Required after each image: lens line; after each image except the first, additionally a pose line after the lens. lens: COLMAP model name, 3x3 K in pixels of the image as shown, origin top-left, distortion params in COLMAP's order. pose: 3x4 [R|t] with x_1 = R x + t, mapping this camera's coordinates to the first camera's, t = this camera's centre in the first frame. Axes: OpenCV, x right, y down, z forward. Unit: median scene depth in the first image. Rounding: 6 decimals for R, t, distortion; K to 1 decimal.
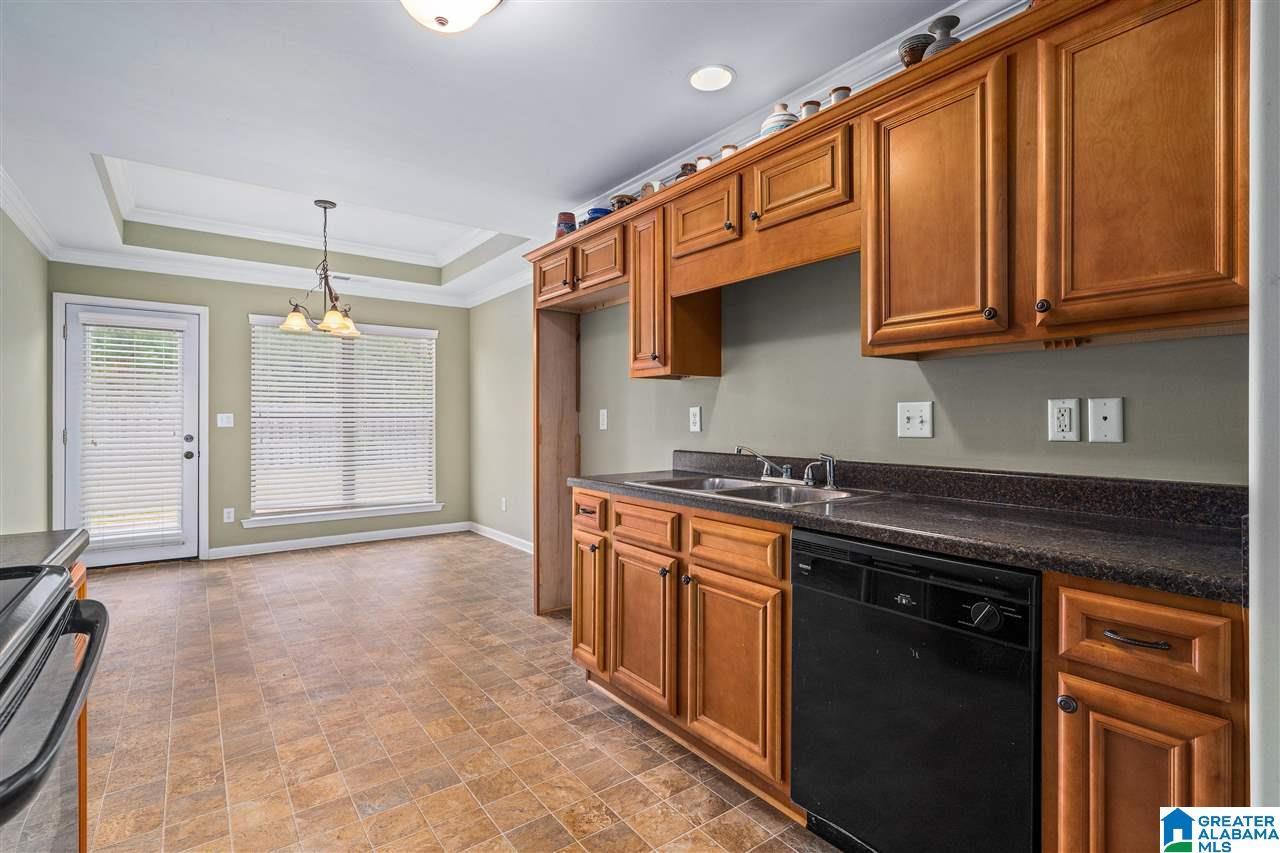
lens RADIAL K [[614.0, 0, 639.7], [0, 614.0, 419.8], [0, 0, 1]] dist [0.011509, 0.000356]
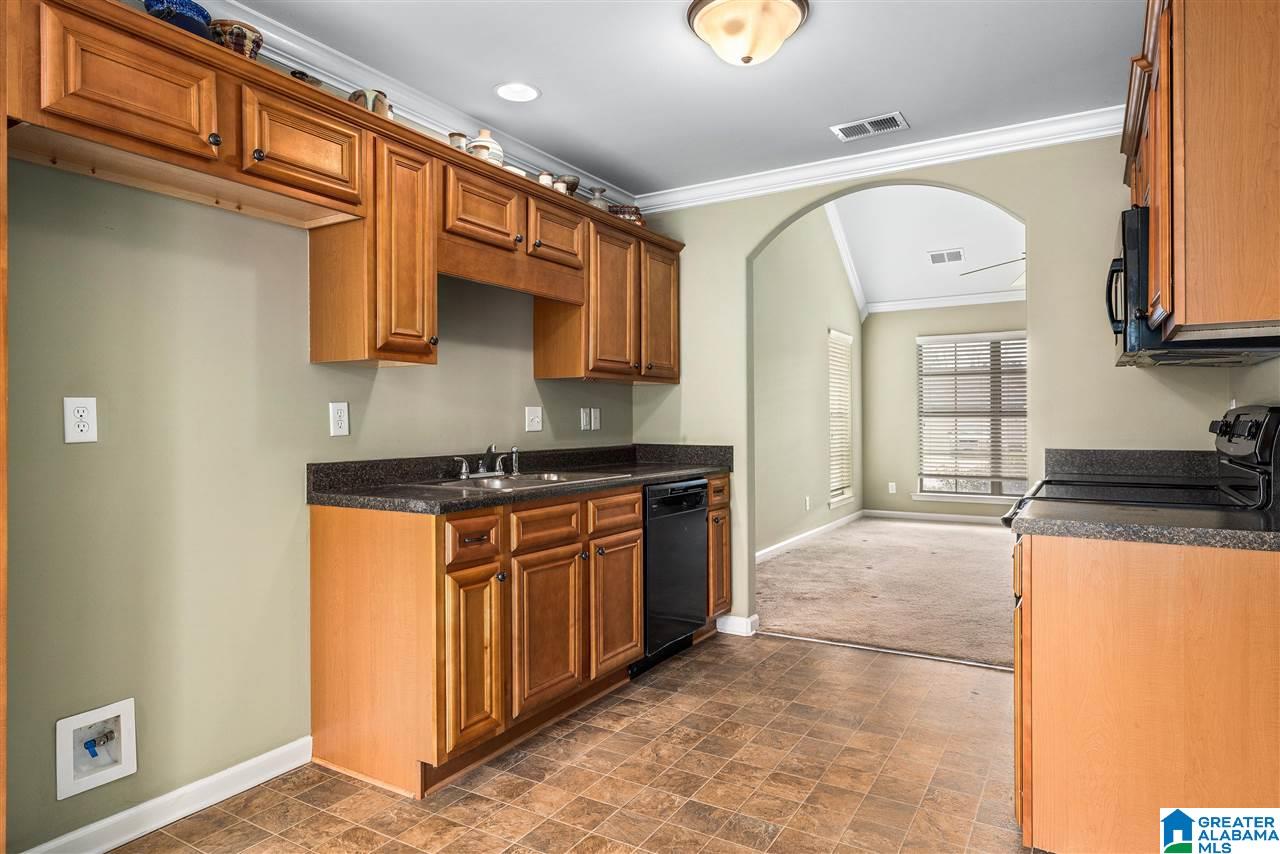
lens RADIAL K [[762.8, 0, 642.8], [0, 762.8, 423.4], [0, 0, 1]] dist [0.009290, 0.002036]
pose [[-0.391395, 0.000787, 0.920222, -0.950970], [0.009970, 0.999945, 0.003385, 0.005197], [-0.920169, 0.010500, -0.391381, 1.079924]]
